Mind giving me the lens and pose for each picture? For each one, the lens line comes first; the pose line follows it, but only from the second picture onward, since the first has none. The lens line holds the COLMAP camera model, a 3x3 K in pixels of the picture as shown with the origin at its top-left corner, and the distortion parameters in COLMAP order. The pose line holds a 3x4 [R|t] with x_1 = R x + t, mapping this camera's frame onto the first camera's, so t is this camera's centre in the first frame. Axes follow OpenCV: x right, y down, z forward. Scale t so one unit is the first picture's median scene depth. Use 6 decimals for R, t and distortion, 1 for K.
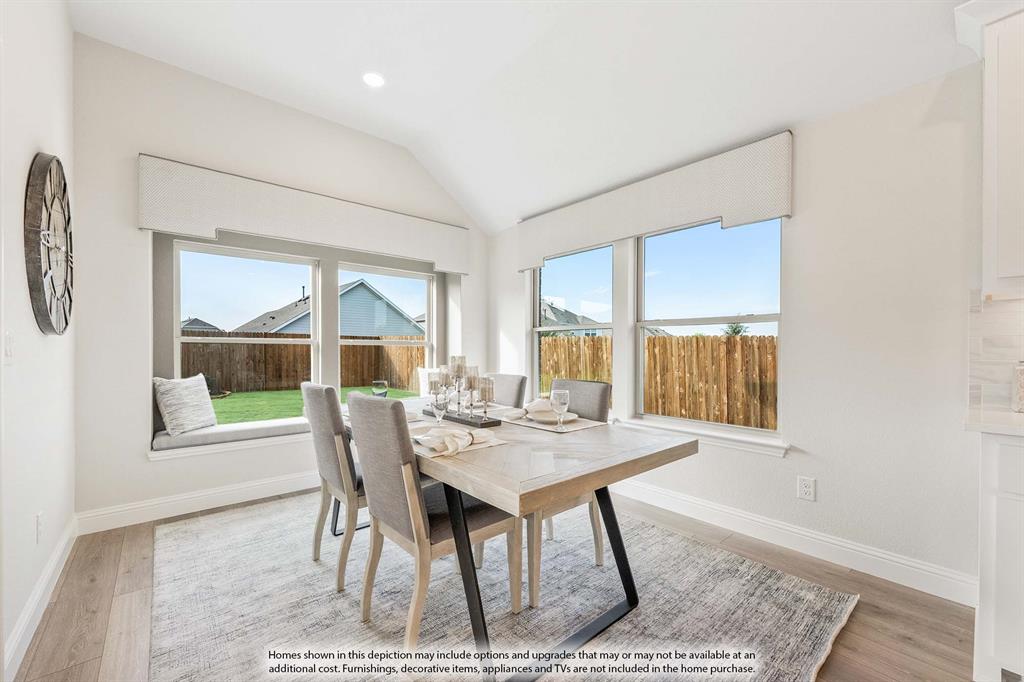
lens RADIAL K [[419.2, 0, 516.0], [0, 419.2, 349.9], [0, 0, 1]] dist [0.001149, 0.000604]
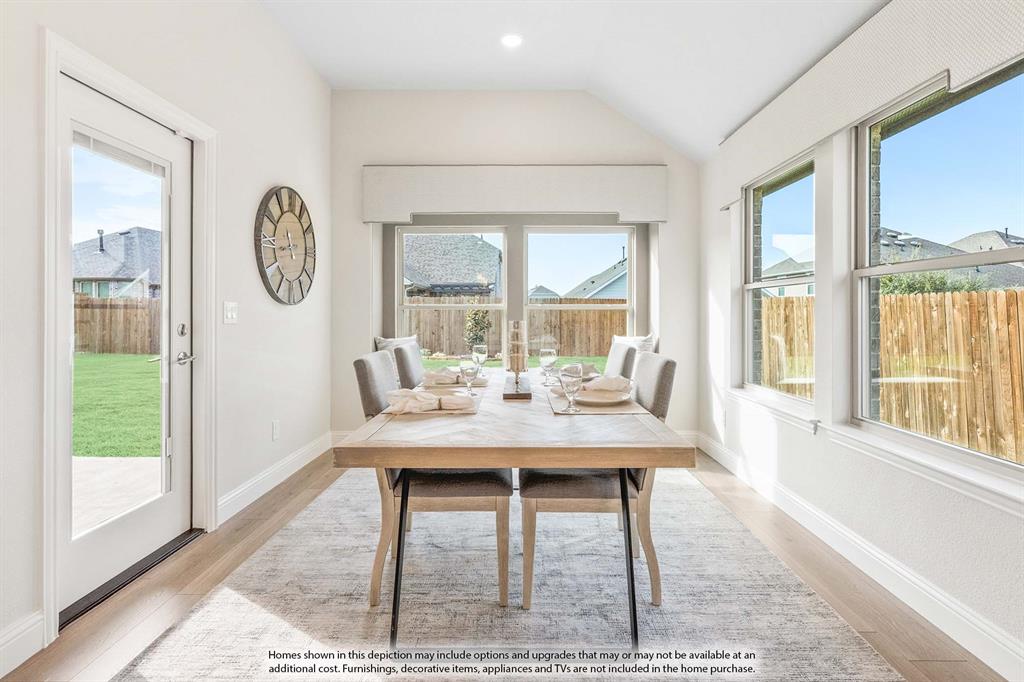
lens RADIAL K [[496.7, 0, 509.2], [0, 496.7, 315.4], [0, 0, 1]] dist [-0.002401, 0.000295]
pose [[0.748719, -0.000899, -0.662887, 0.291711], [0.000407, 1.000000, -0.000897, 0.001348], [0.662888, 0.000402, 0.748719, 0.085531]]
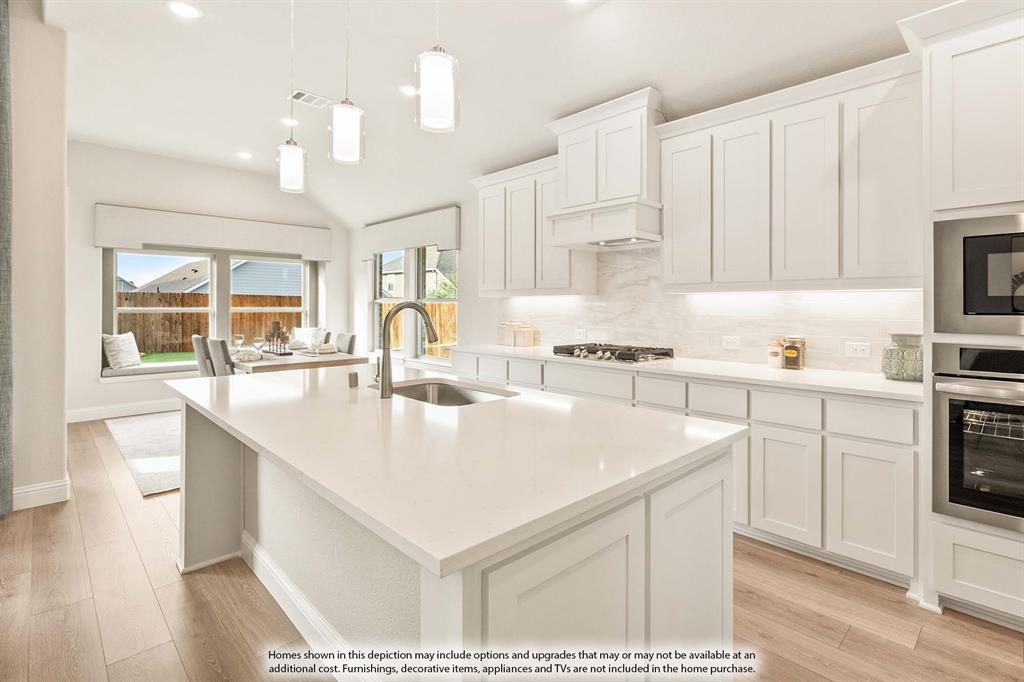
lens RADIAL K [[497.6, 0, 556.3], [0, 497.6, 303.7], [0, 0, 1]] dist [-0.001456, -0.000734]
pose [[0.995159, 0.000550, 0.098278, 0.476651], [0.000026, 0.999983, -0.005866, -0.027776], [-0.098280, 0.005840, 0.995142, -0.738193]]
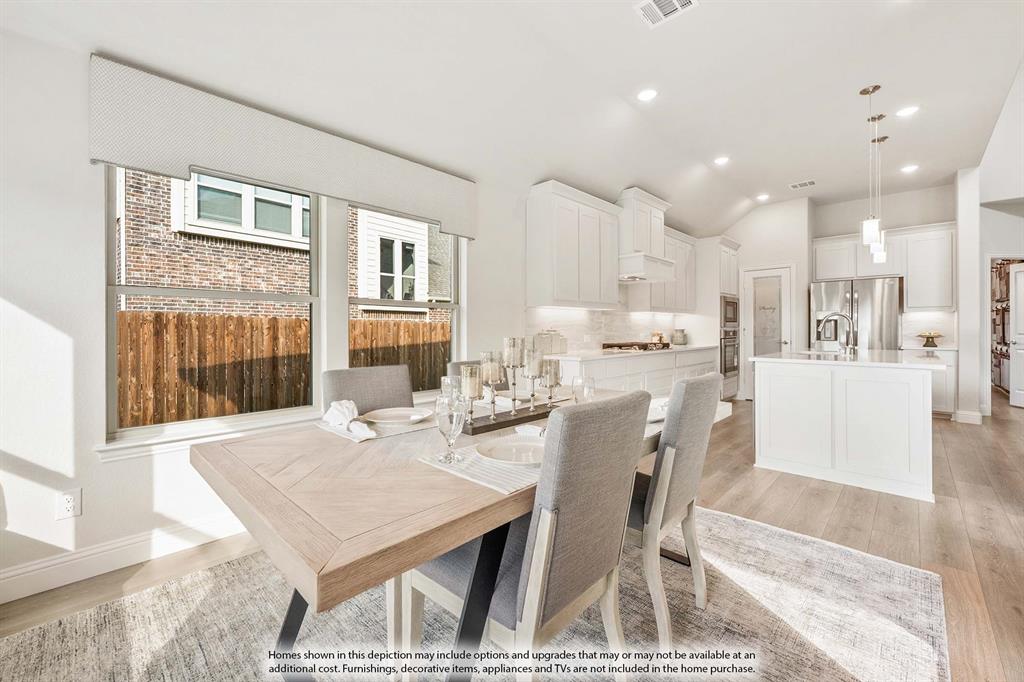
lens RADIAL K [[419.2, 0, 507.9], [0, 419.2, 331.3], [0, 0, 1]] dist [0.001149, 0.000604]
pose [[-0.094040, -0.006520, 0.995547, -0.474329], [0.004385, 0.999966, 0.006963, -0.000951], [-0.995559, 0.005021, -0.094008, 0.569910]]
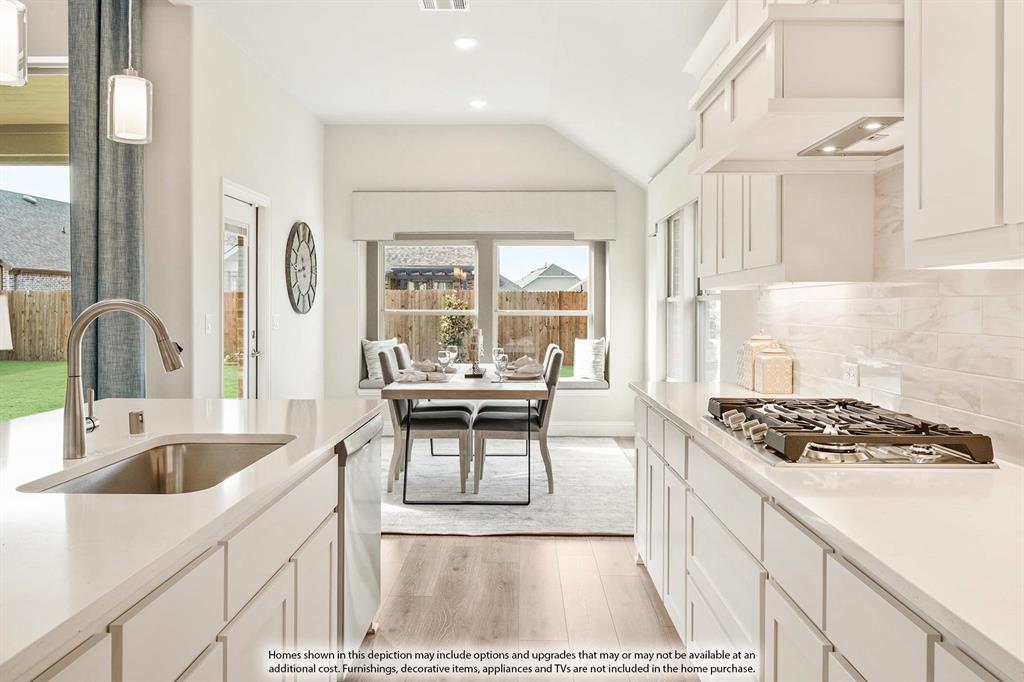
lens RADIAL K [[762.5, 0, 500.1], [0, 762.5, 310.2], [0, 0, 1]] dist [0.006774, 0.000390]
pose [[0.743178, 0.002434, -0.669089, 0.826886], [-0.001311, 0.999997, 0.002183, -0.027432], [0.669093, -0.000745, 0.743179, -0.426791]]
